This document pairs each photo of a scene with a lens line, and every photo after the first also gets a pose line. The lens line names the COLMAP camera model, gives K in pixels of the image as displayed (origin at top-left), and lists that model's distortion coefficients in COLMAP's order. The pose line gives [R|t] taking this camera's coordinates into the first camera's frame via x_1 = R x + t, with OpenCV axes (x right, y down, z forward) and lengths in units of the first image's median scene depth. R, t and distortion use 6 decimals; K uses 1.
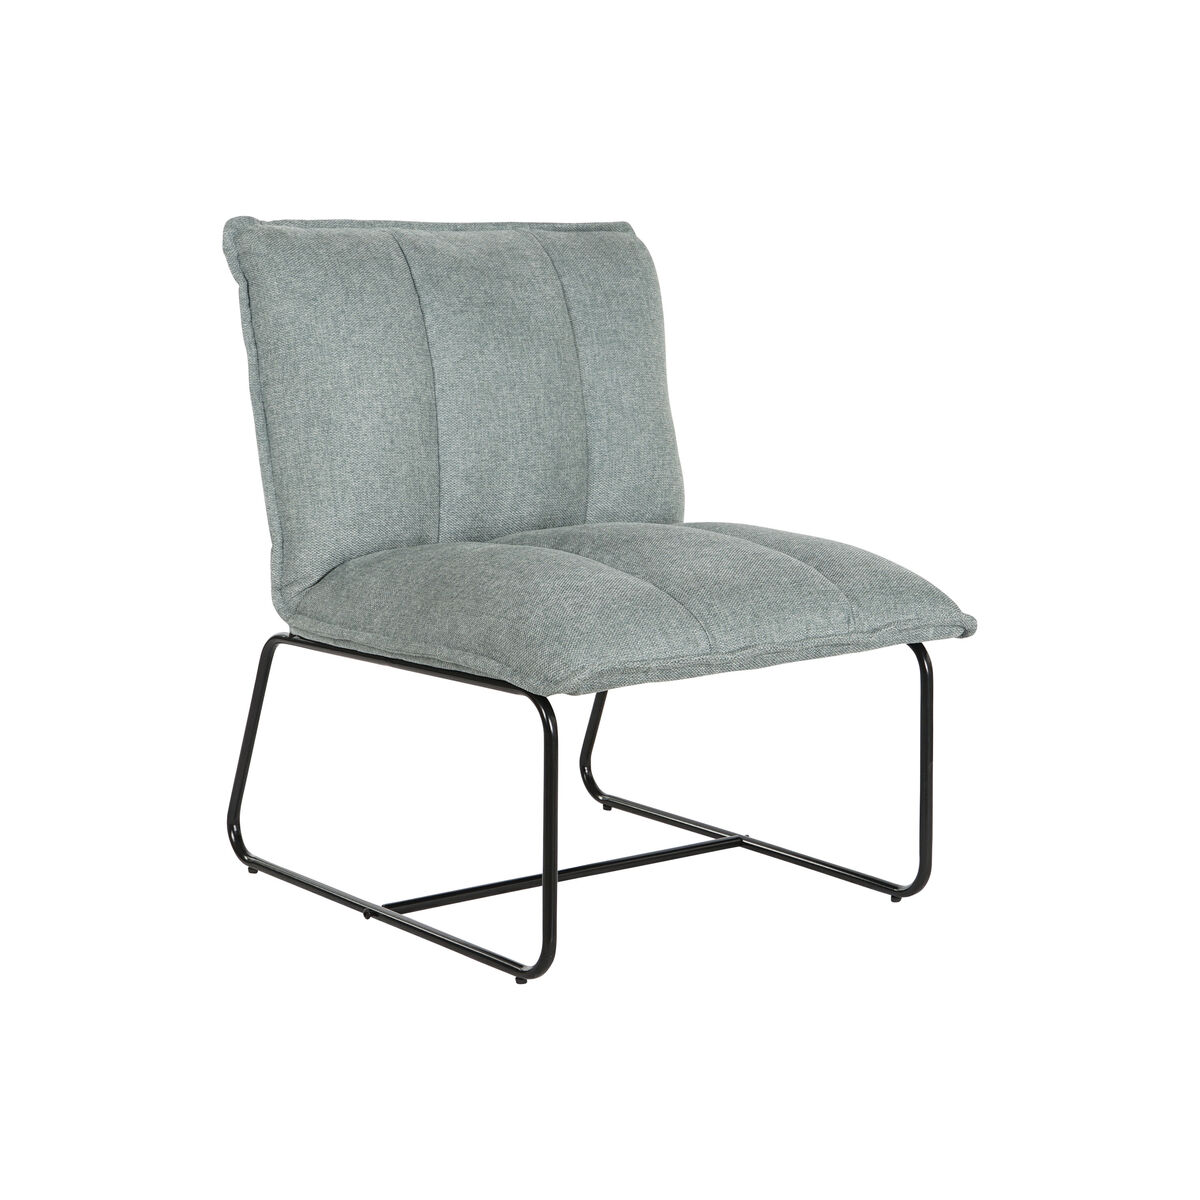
lens RADIAL K [[2800.1, 0, 600.2], [0, 2800.1, 595.9], [0, 0, 1]] dist [-0.148769, 0.000000]
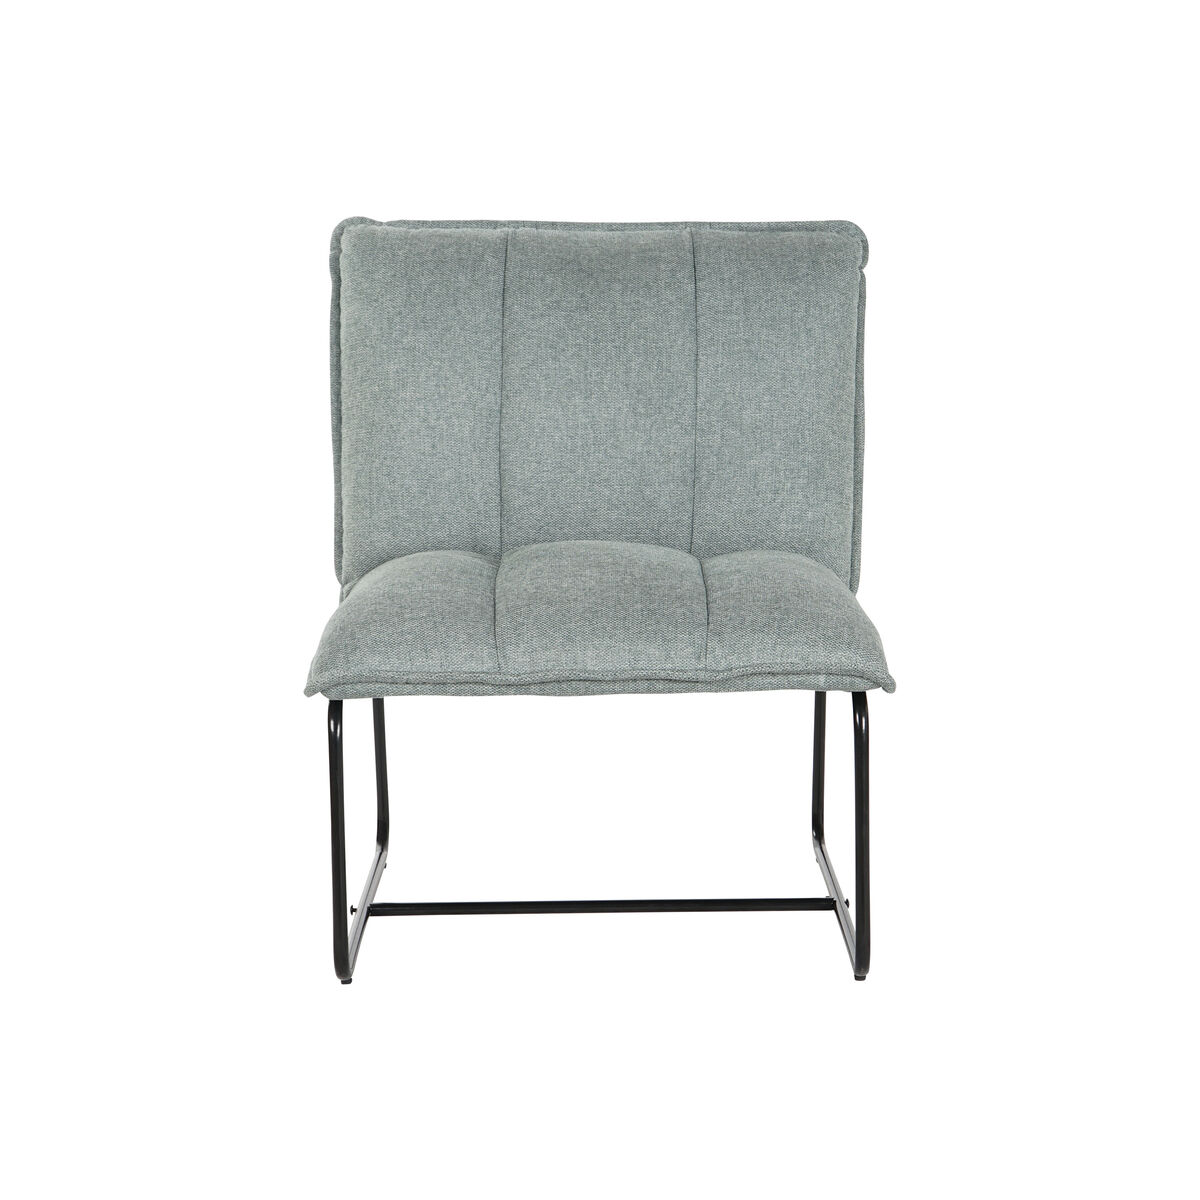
lens RADIAL K [[3445.1, 0, 599.5], [0, 3445.1, 604.4], [0, 0, 1]] dist [0.294555, 0.000000]
pose [[0.763097, 0.065709, -0.642935, 0.745621], [-0.080233, 0.996754, 0.006641, -0.012280], [0.641284, 0.046517, 0.765892, 0.107362]]
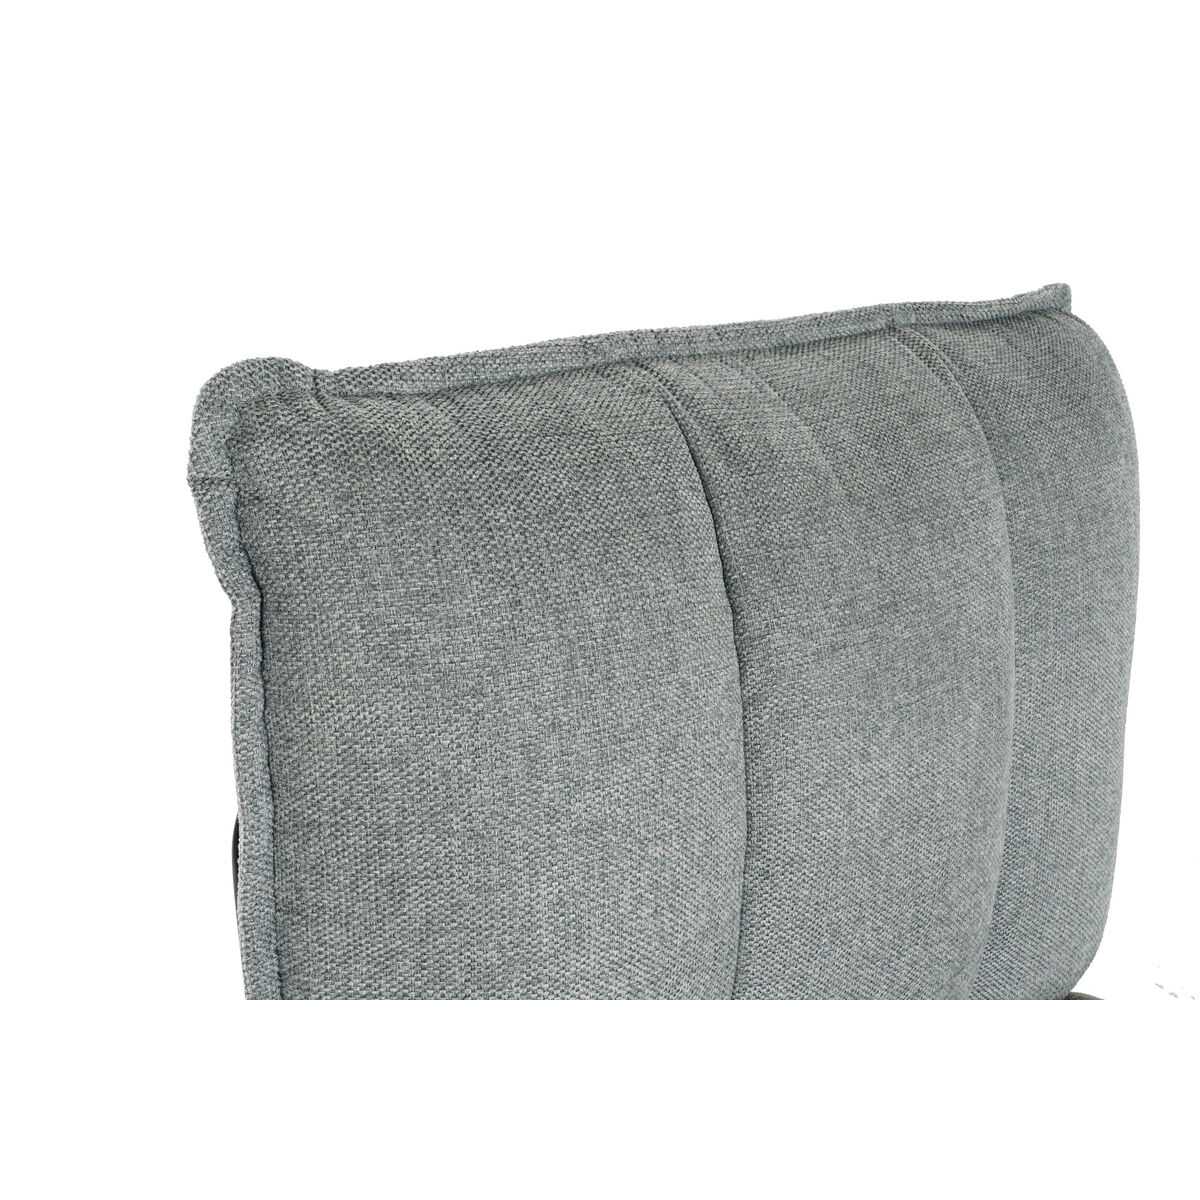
lens RADIAL K [[1757.0, 0, 567.3], [0, 1757.0, 533.3], [0, 0, 1]] dist [-0.021119, 0.000000]
pose [[0.983916, 0.100633, 0.147591, -0.120869], [-0.134822, 0.960363, 0.243980, -0.169827], [-0.117188, -0.259954, 0.958484, 0.797052]]
